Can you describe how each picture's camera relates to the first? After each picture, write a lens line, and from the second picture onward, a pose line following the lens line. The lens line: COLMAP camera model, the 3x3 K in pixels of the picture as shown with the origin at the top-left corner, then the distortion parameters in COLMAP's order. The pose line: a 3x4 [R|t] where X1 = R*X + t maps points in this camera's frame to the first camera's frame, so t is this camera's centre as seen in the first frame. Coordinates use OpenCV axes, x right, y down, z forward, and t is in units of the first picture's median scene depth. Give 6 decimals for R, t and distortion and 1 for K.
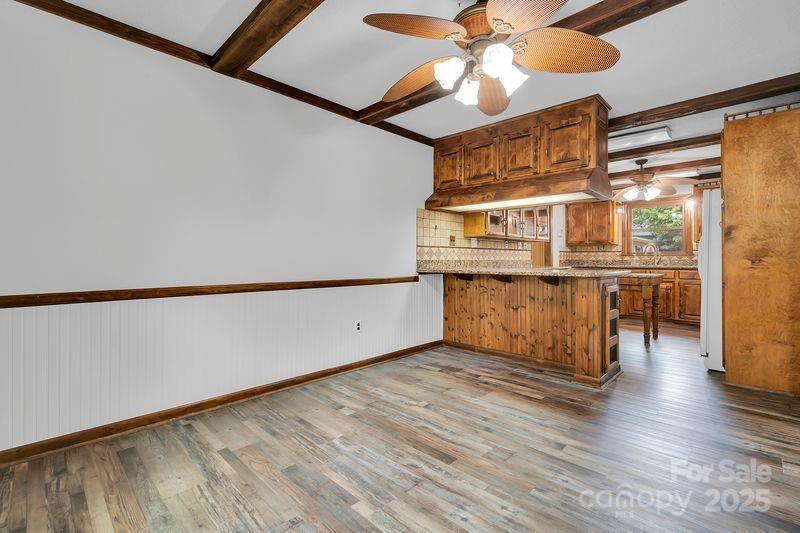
lens RADIAL K [[361.3, 0, 398.9], [0, 361.3, 262.2], [0, 0, 1]] dist [-0.000375, 0.000225]
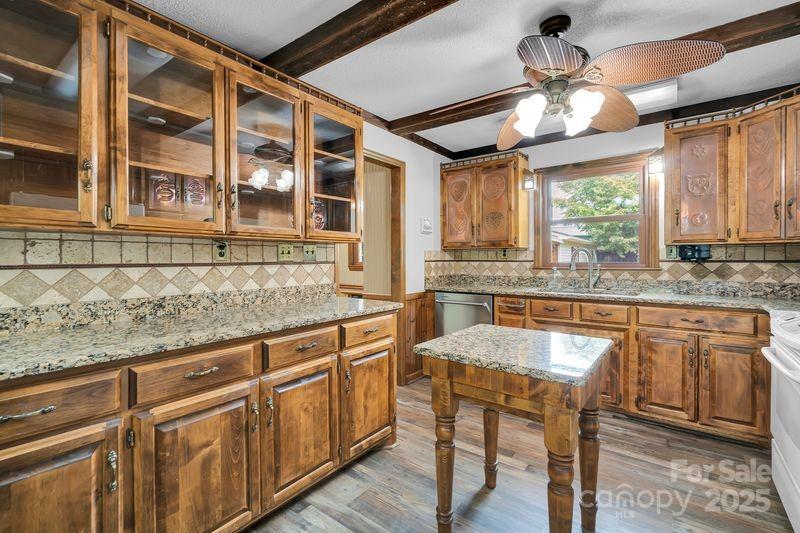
lens RADIAL K [[361.3, 0, 398.9], [0, 361.3, 262.2], [0, 0, 1]] dist [-0.000375, 0.000225]
pose [[0.992016, 0.000110, 0.126112, 0.351118], [-0.000758, 0.999987, 0.005092, -0.031350], [-0.126110, -0.005147, 0.992003, 0.492233]]
